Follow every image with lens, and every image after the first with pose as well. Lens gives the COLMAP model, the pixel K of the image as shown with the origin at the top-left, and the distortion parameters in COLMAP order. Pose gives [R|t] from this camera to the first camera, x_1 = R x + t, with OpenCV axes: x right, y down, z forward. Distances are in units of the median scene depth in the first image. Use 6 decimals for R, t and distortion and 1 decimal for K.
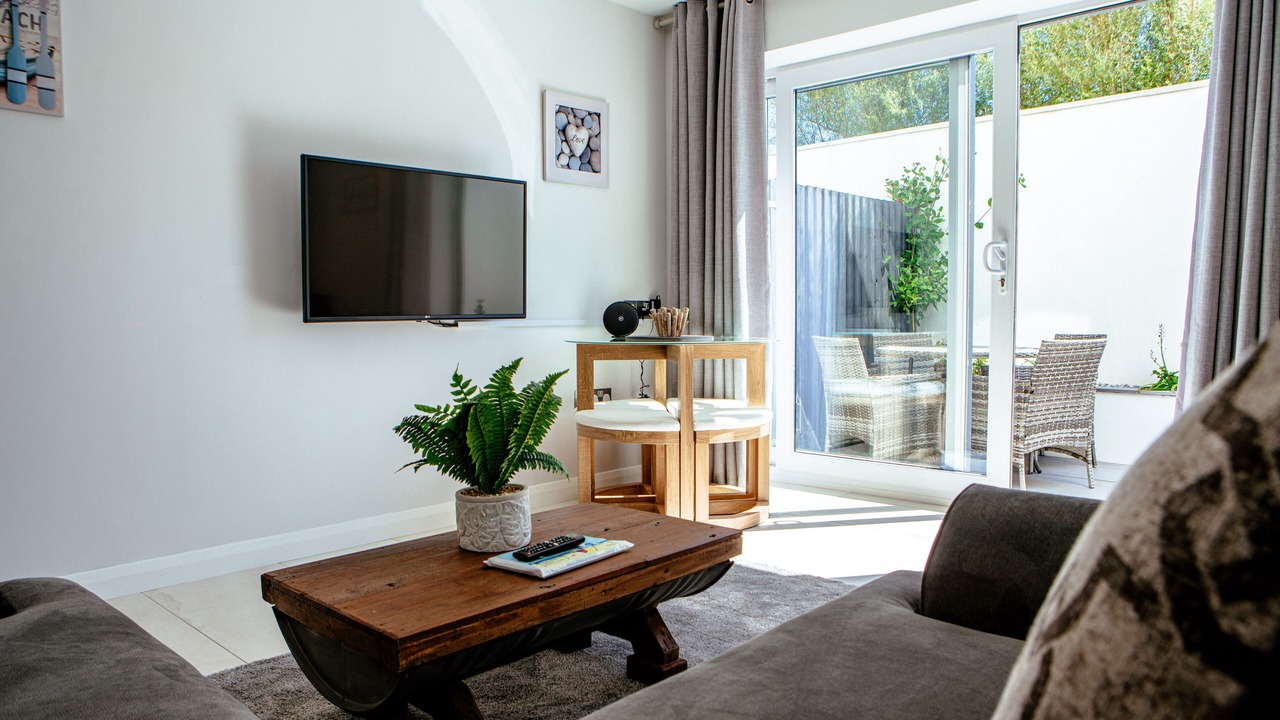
lens RADIAL K [[874.9, 0, 631.9], [0, 874.9, 359.3], [0, 0, 1]] dist [-0.098515, 0.071530]
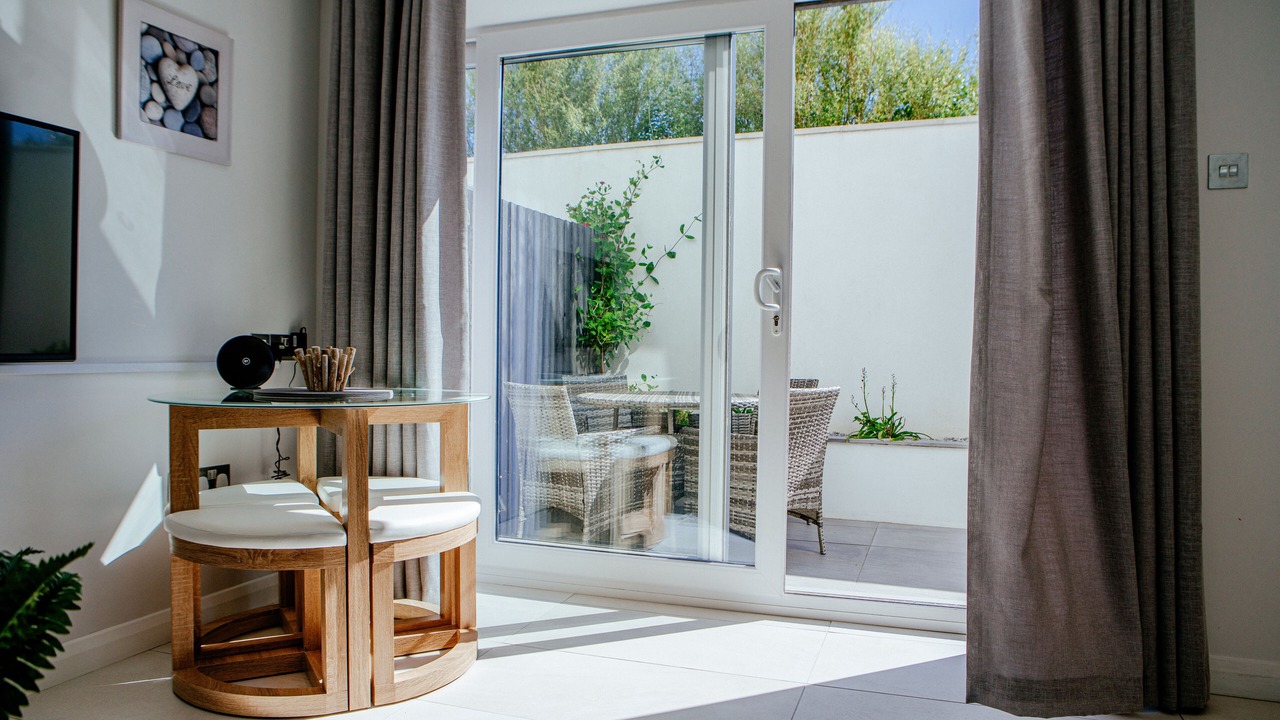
lens RADIAL K [[874.9, 0, 631.9], [0, 874.9, 359.3], [0, 0, 1]] dist [-0.098515, 0.071530]
pose [[0.916469, 0.009346, 0.399996, -0.005129], [0.005473, 0.999341, -0.035889, -0.022927], [-0.400068, 0.035080, 0.915814, 0.284171]]
